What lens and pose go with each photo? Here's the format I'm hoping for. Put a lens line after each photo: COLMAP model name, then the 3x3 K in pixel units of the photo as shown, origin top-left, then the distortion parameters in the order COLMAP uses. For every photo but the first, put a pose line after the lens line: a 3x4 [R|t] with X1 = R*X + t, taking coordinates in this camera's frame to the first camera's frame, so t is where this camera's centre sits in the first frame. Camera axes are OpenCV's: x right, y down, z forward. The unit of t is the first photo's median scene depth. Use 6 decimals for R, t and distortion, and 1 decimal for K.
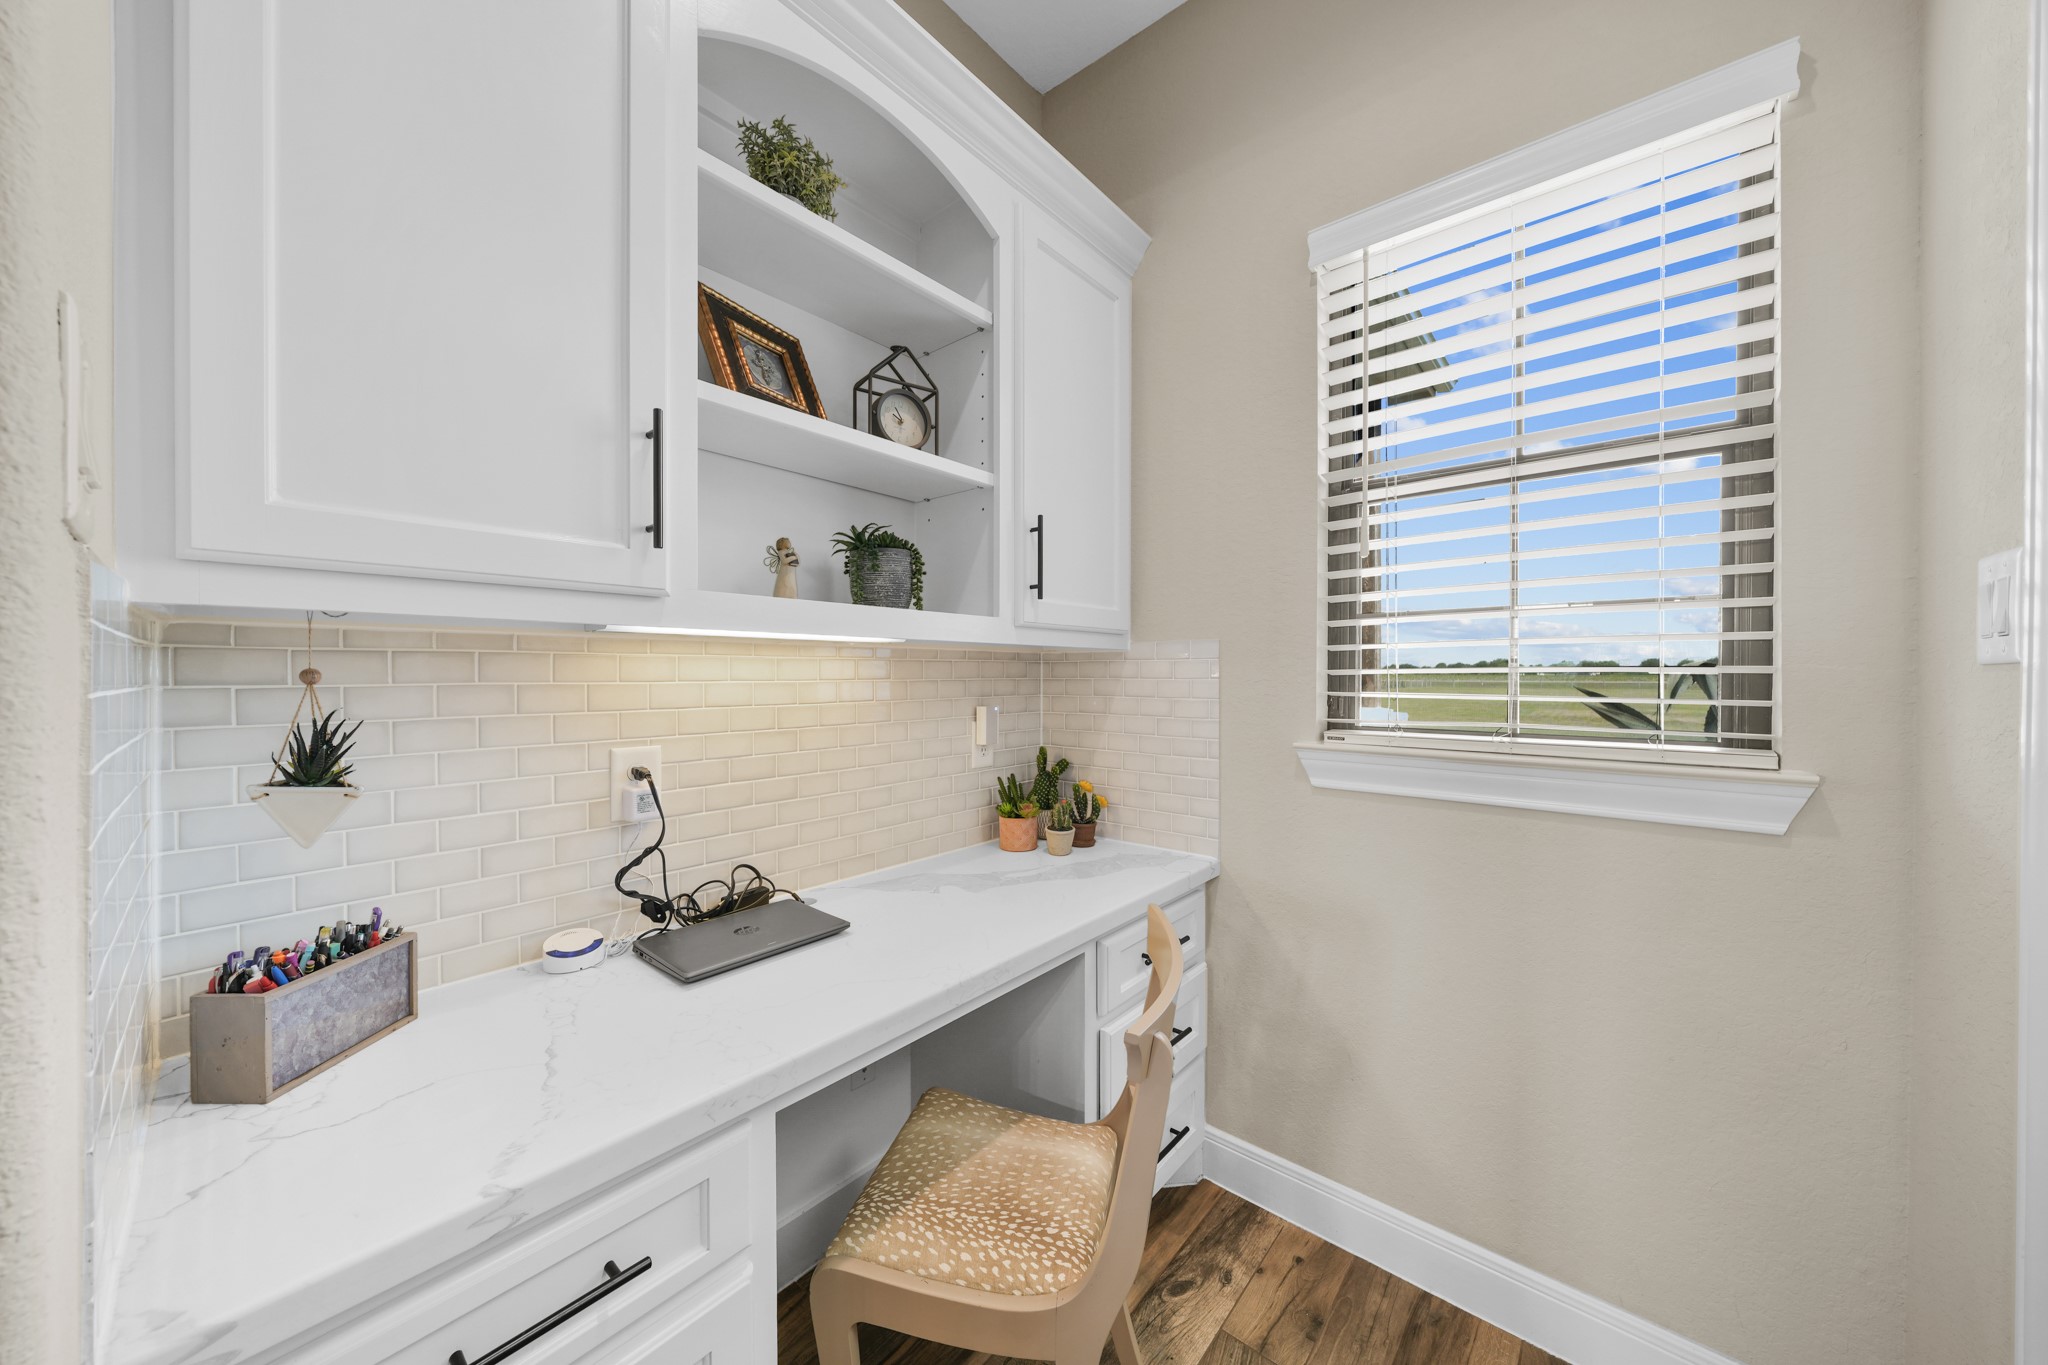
lens RADIAL K [[705.0, 0, 1027.9], [0, 705.0, 676.5], [0, 0, 1]] dist [-0.001748, -0.000052]
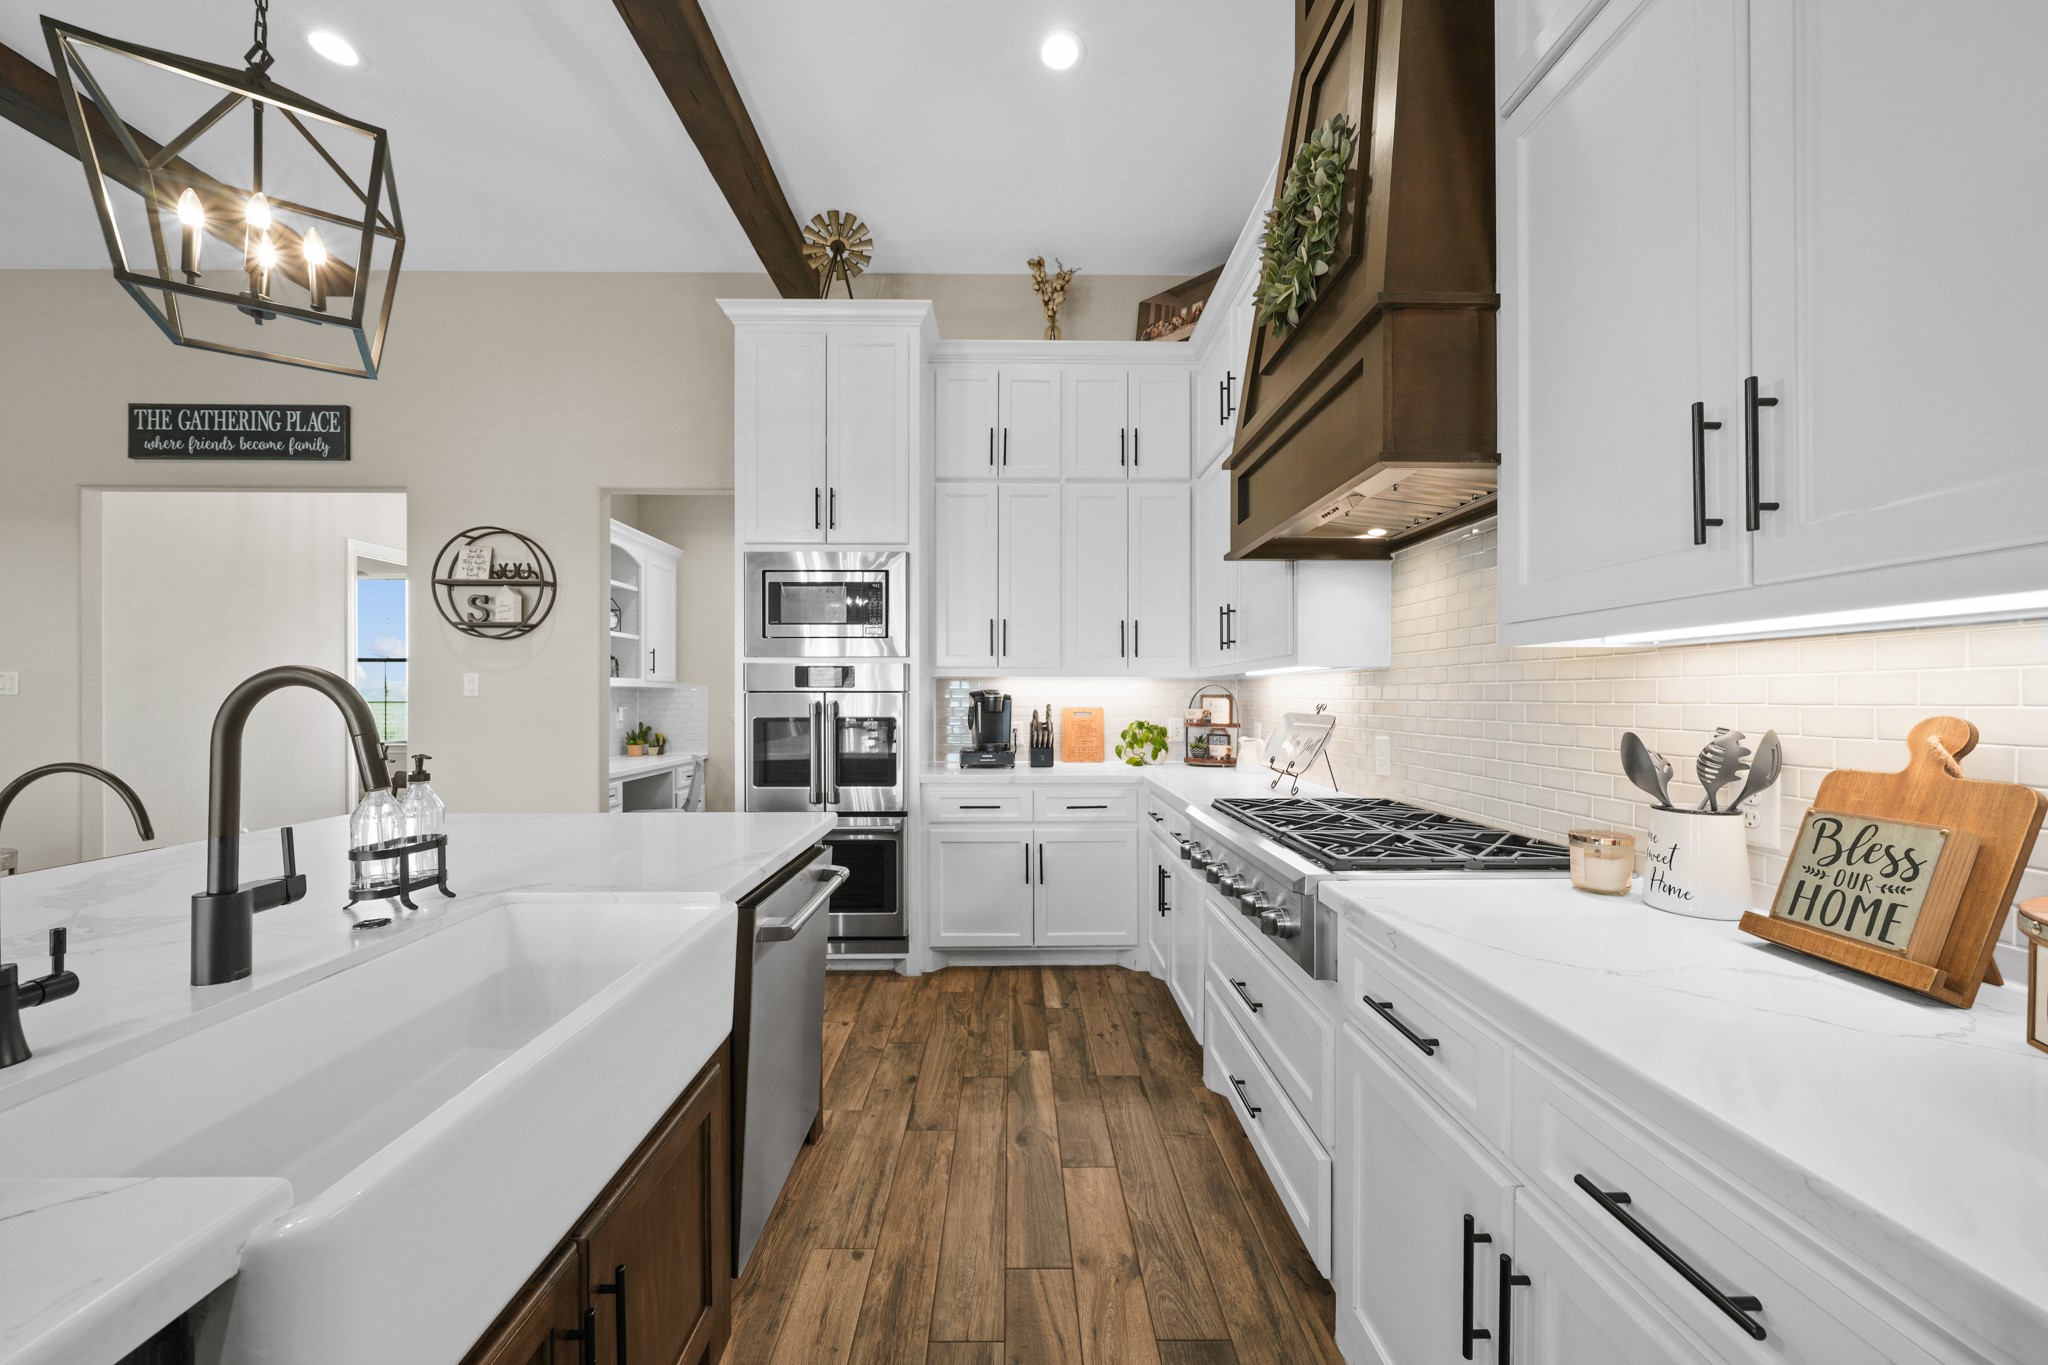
lens RADIAL K [[705.0, 0, 1025.5], [0, 705.0, 693.2], [0, 0, 1]] dist [-0.001748, -0.000052]
pose [[0.742439, 0.001719, 0.669911, -0.764155], [0.002448, 0.999983, -0.005279, 0.005274], [-0.669909, 0.005559, 0.742422, -2.232428]]
